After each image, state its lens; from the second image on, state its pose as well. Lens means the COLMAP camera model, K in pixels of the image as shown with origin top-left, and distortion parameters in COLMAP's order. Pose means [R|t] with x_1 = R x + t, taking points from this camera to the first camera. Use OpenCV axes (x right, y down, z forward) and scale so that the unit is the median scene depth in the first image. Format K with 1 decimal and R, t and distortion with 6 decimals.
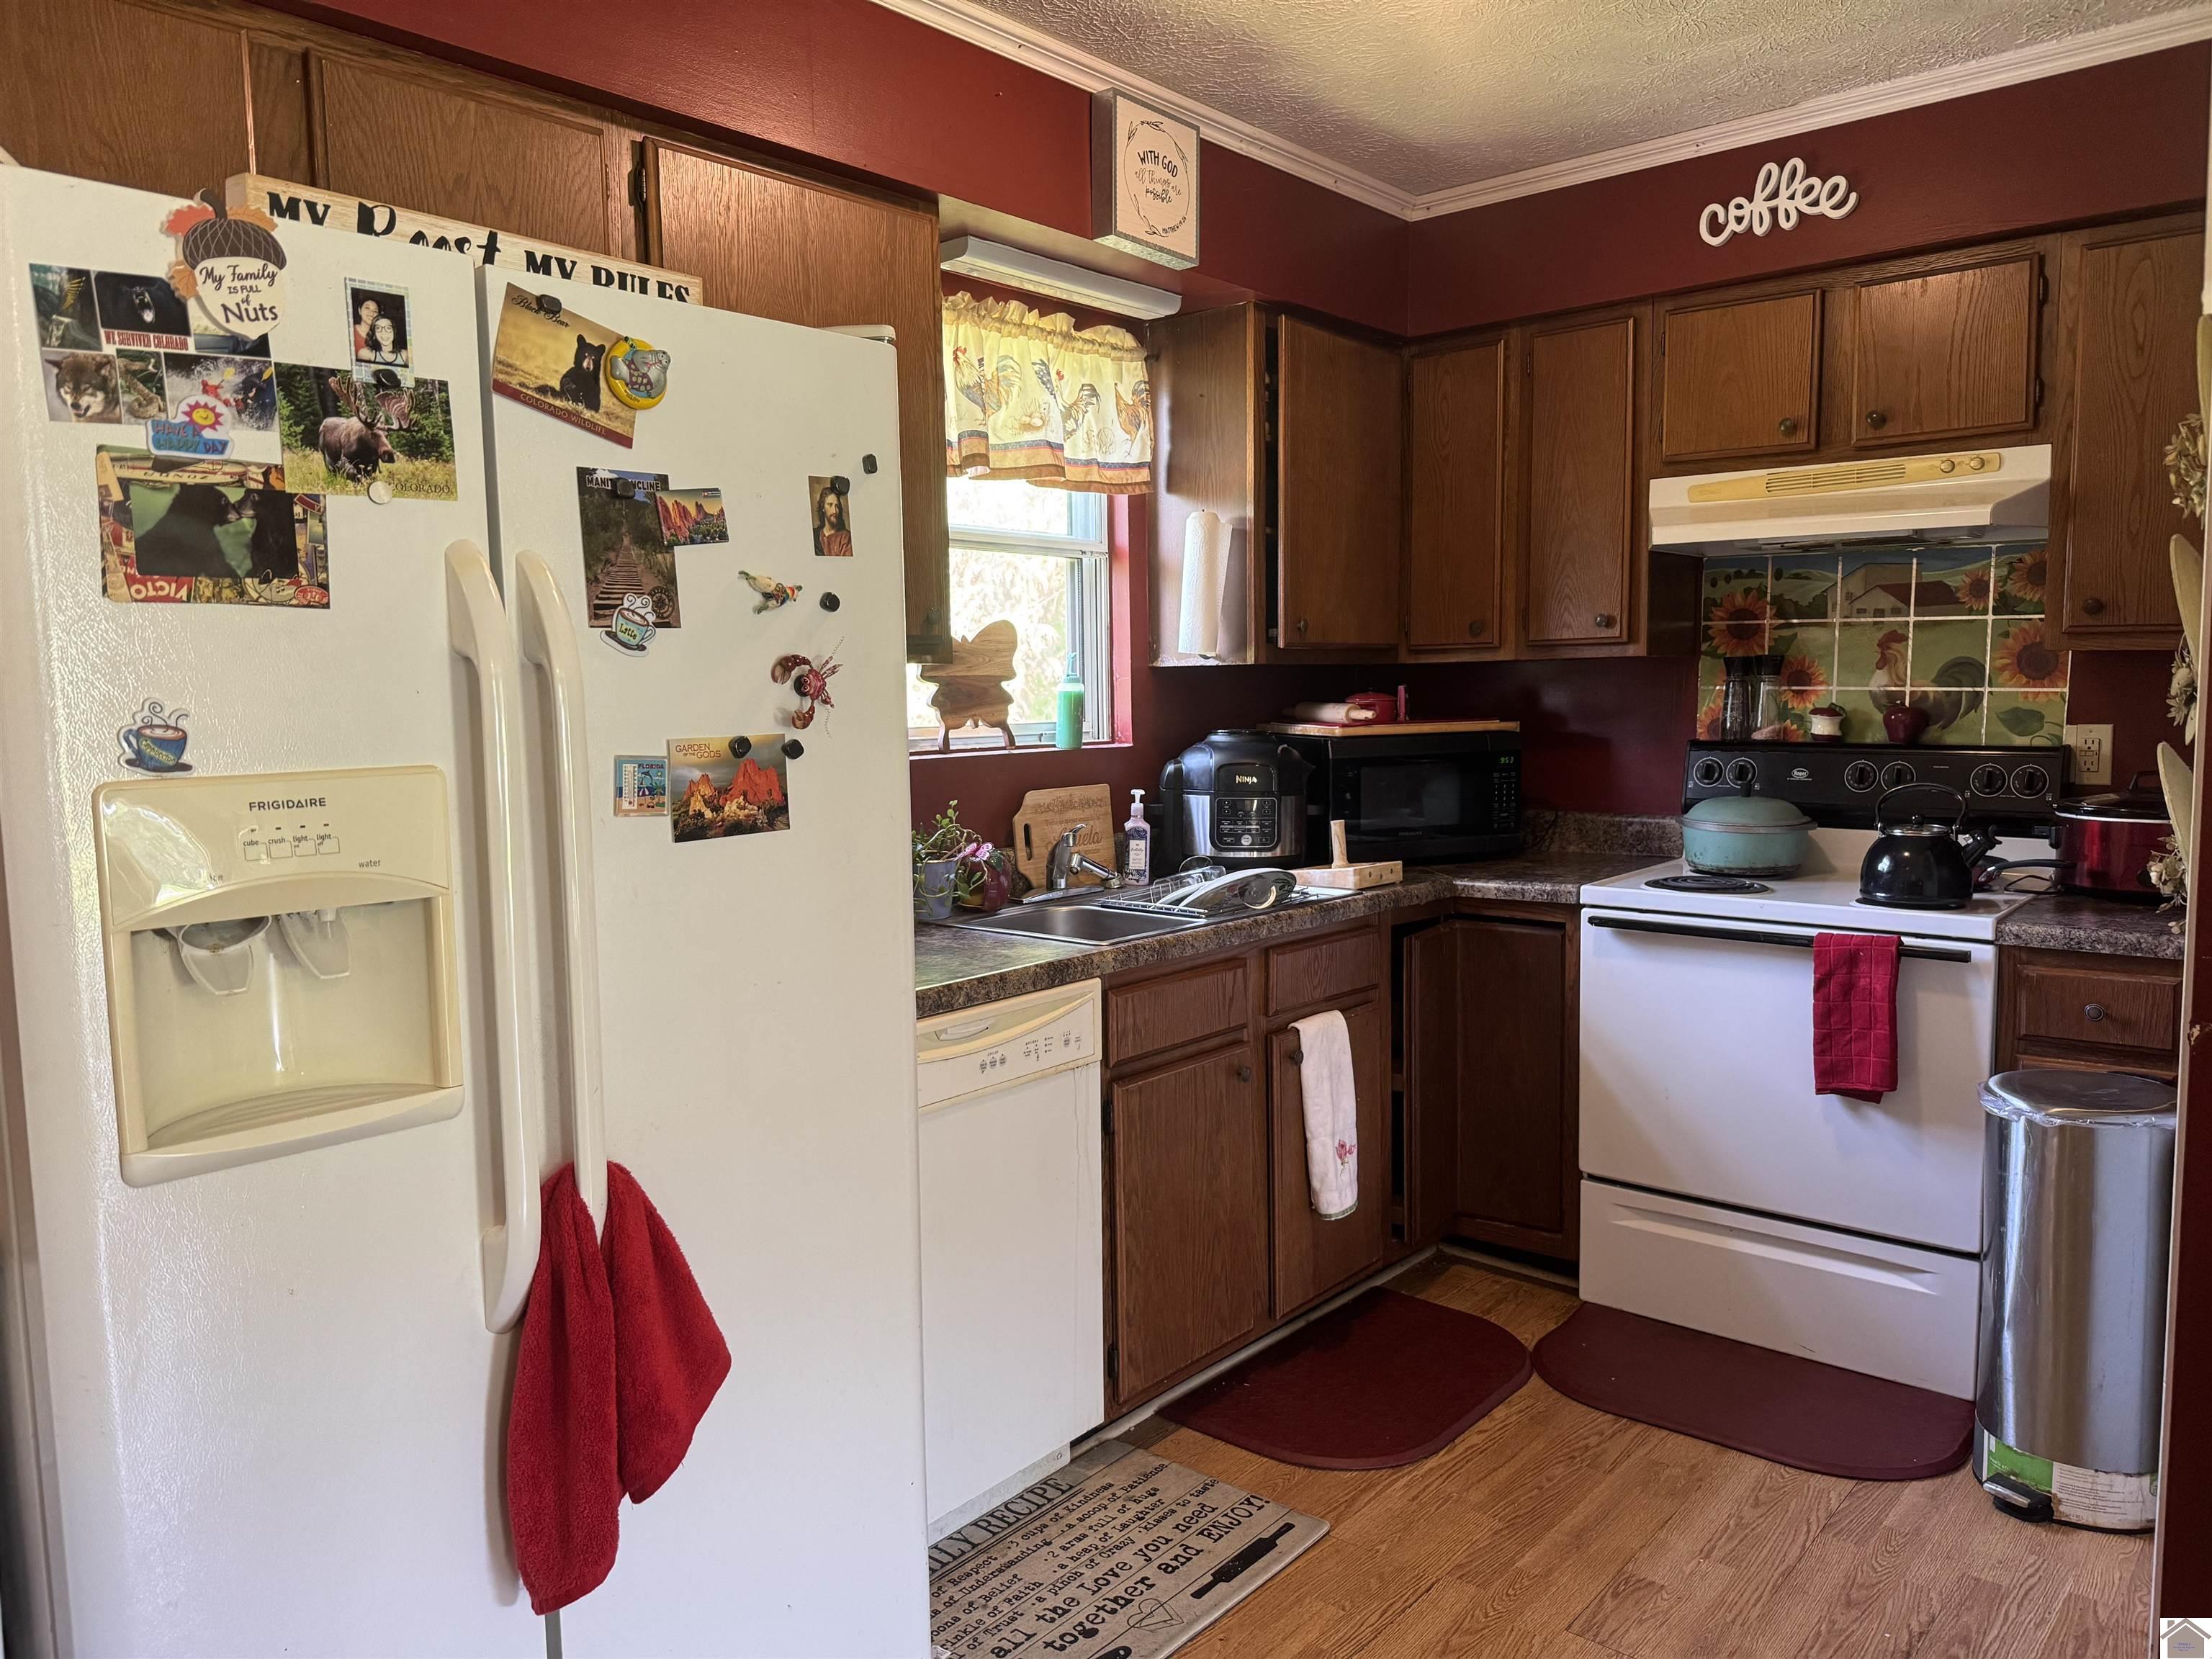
lens RADIAL K [[1571.0, 0, 1112.4], [0, 1571.0, 827.9], [0, 0, 1]] dist [0.066819, -0.089239]
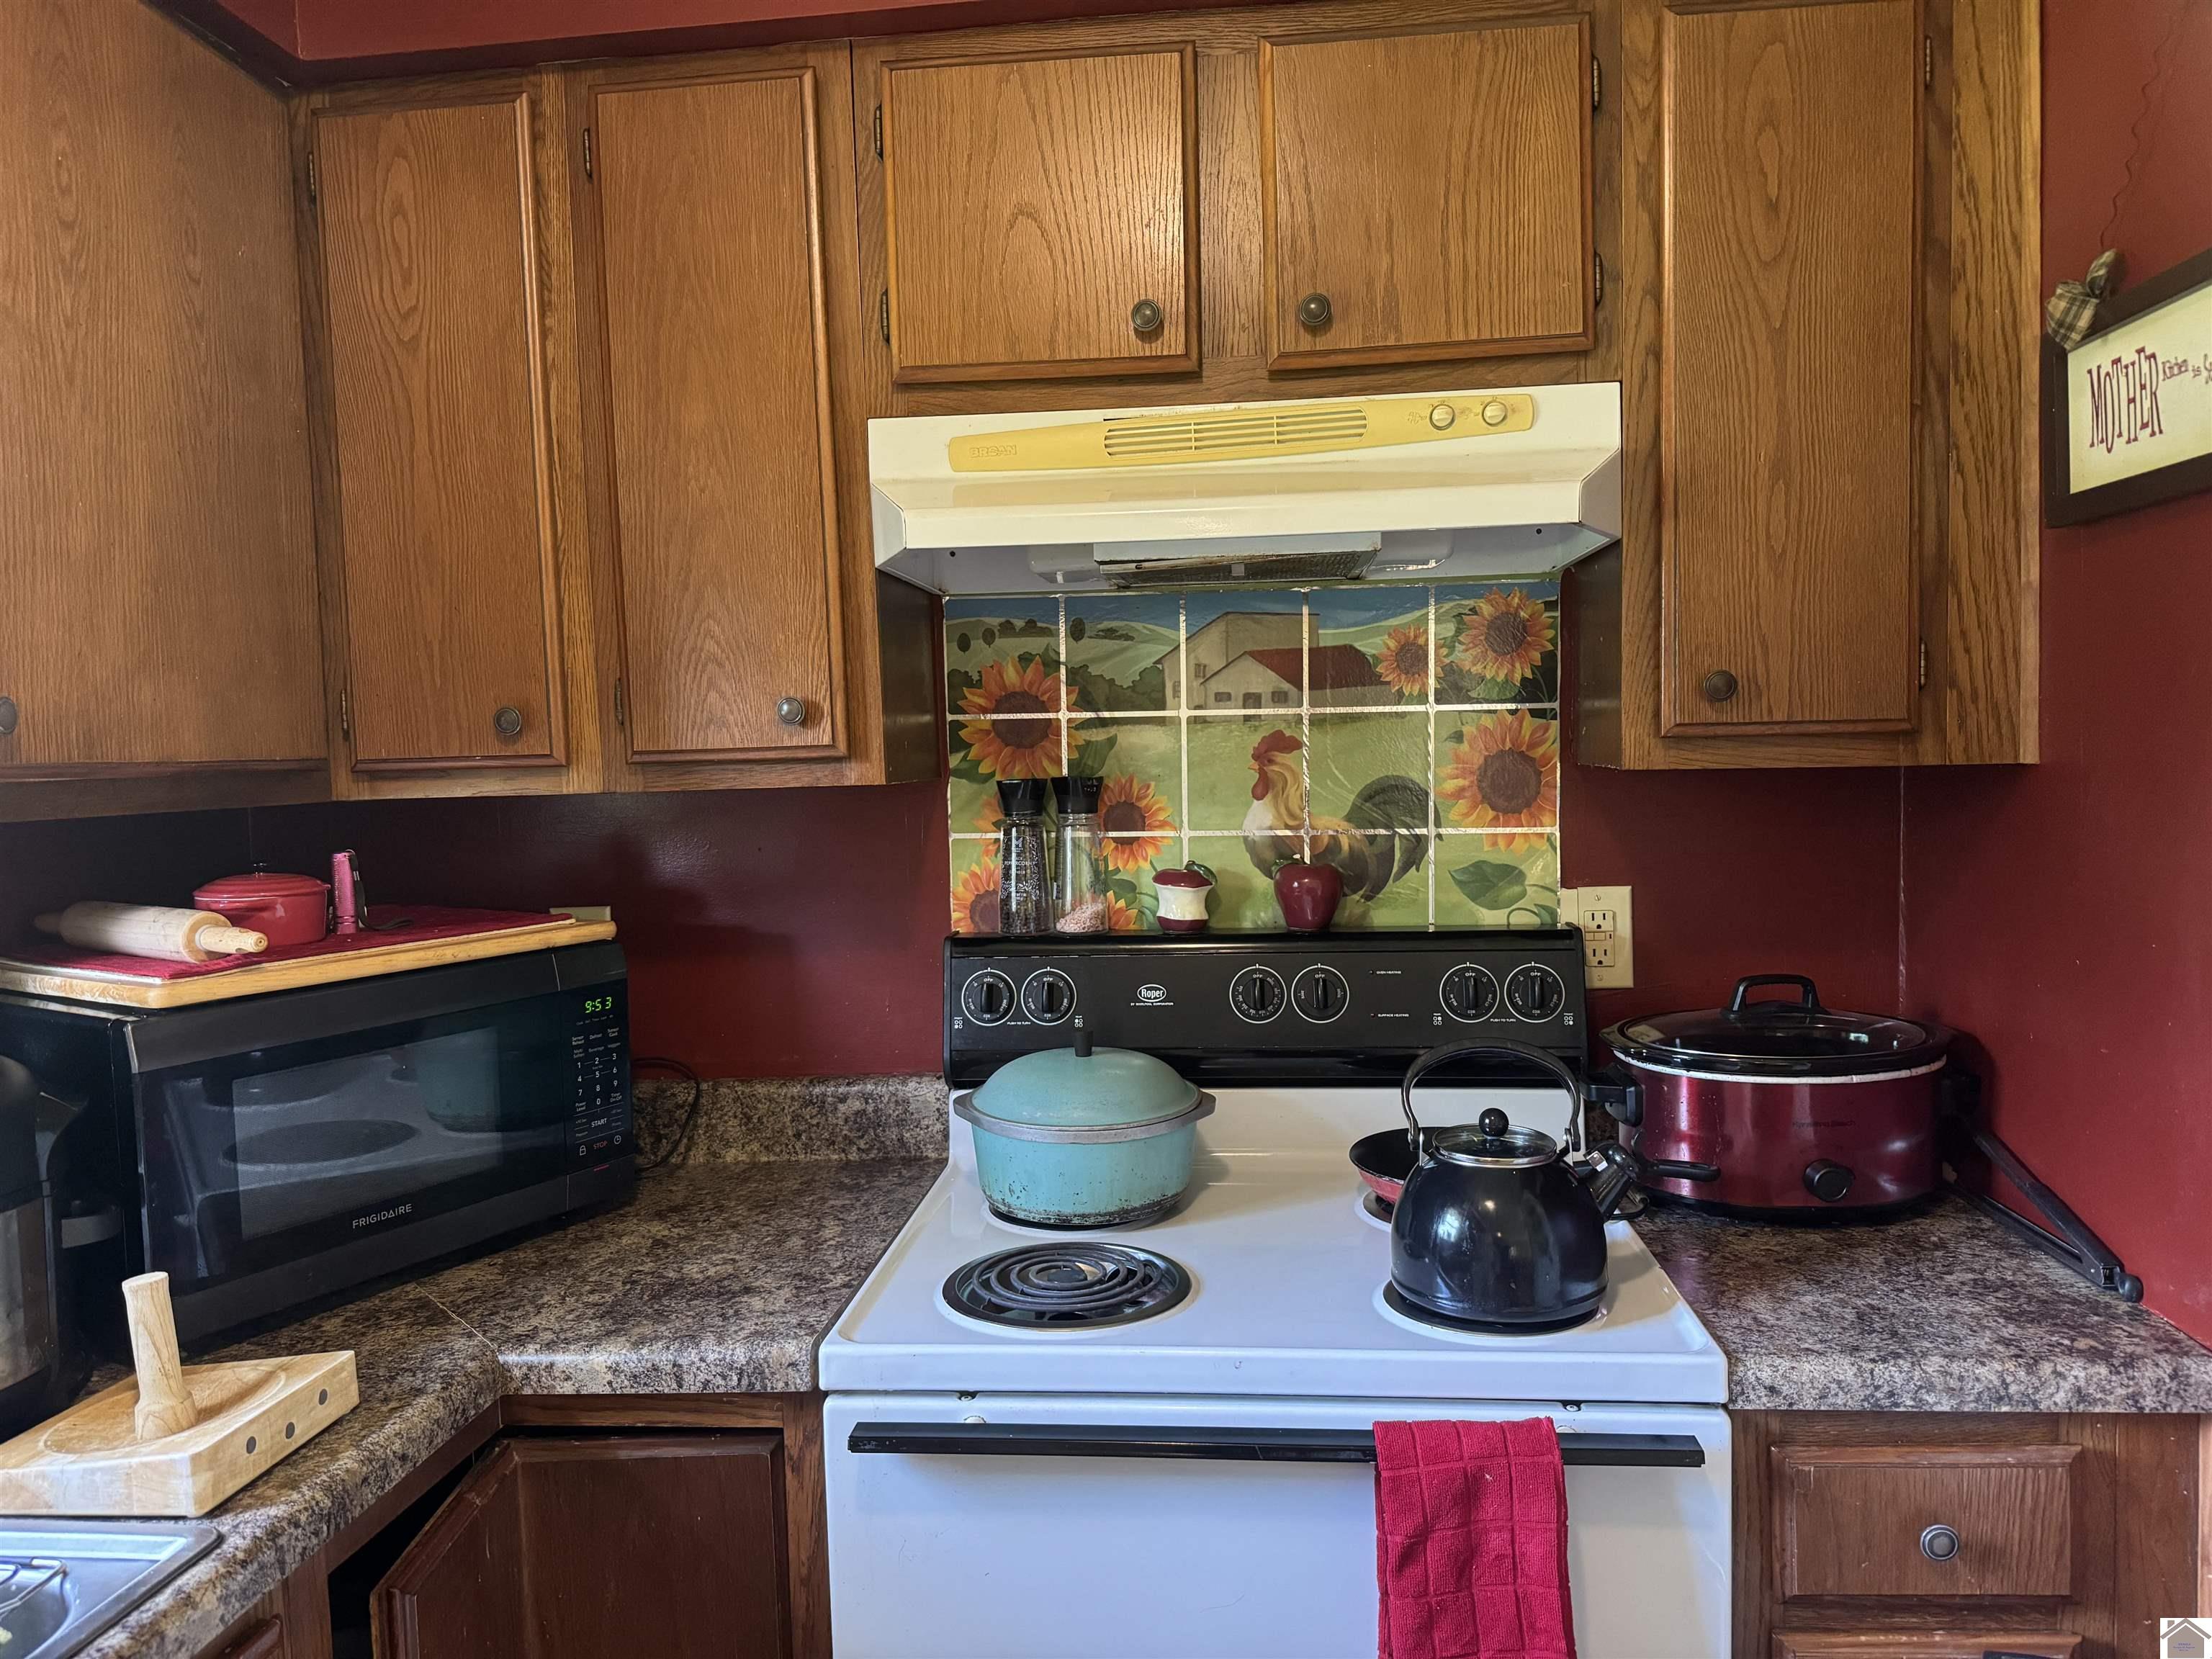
lens RADIAL K [[1537.1, 0, 1110.8], [0, 1537.1, 850.0], [0, 0, 1]] dist [0.063615, -0.105487]
pose [[0.821272, -0.049975, 0.568343, 0.143482], [0.071049, 0.997361, -0.014969, -0.086788], [-0.566095, 0.052674, 0.822655, 0.653105]]
